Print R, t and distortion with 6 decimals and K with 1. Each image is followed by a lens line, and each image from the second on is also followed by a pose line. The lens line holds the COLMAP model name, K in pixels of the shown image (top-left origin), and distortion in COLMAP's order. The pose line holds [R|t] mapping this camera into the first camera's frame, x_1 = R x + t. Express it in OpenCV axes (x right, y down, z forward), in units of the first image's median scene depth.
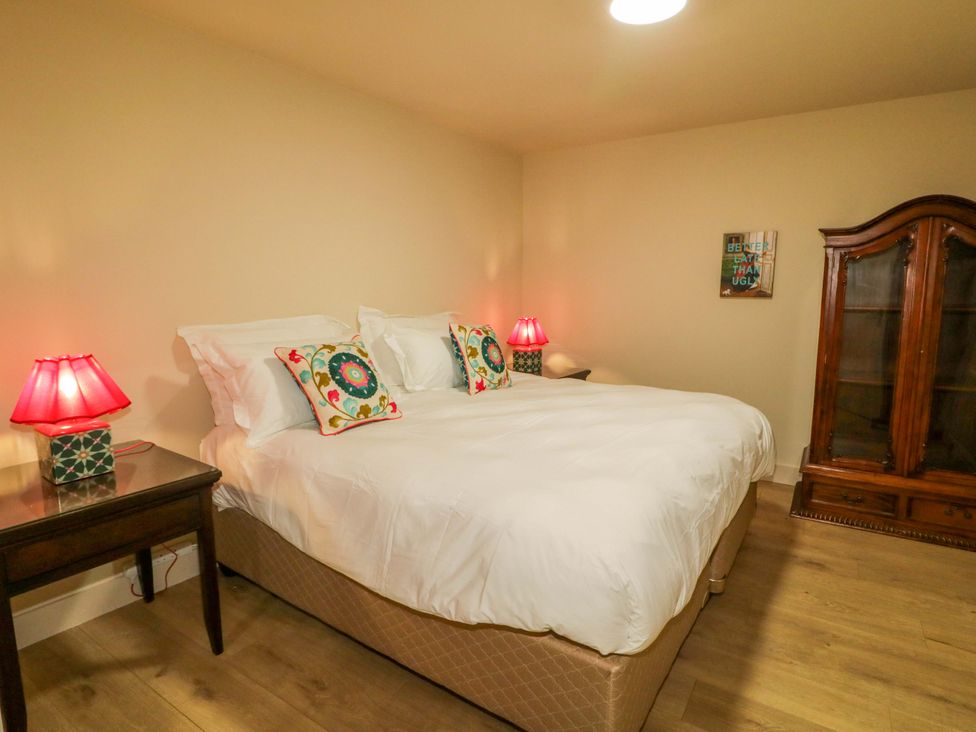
lens RADIAL K [[505.9, 0, 489.2], [0, 505.9, 362.3], [0, 0, 1]] dist [0.002185, -0.001122]
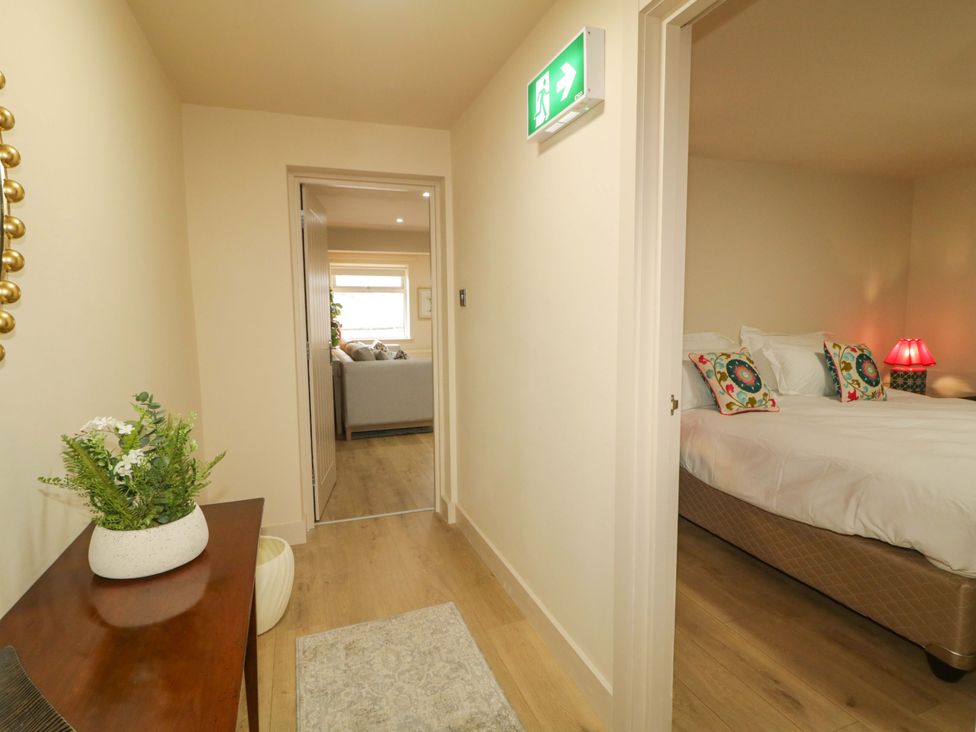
lens RADIAL K [[505.9, 0, 500.6], [0, 505.9, 361.5], [0, 0, 1]] dist [0.002185, -0.001122]
pose [[0.816339, 0.051462, -0.575276, -0.012815], [-0.073172, 0.997212, -0.014626, 0.043609], [0.572919, 0.054033, 0.817829, -0.407540]]
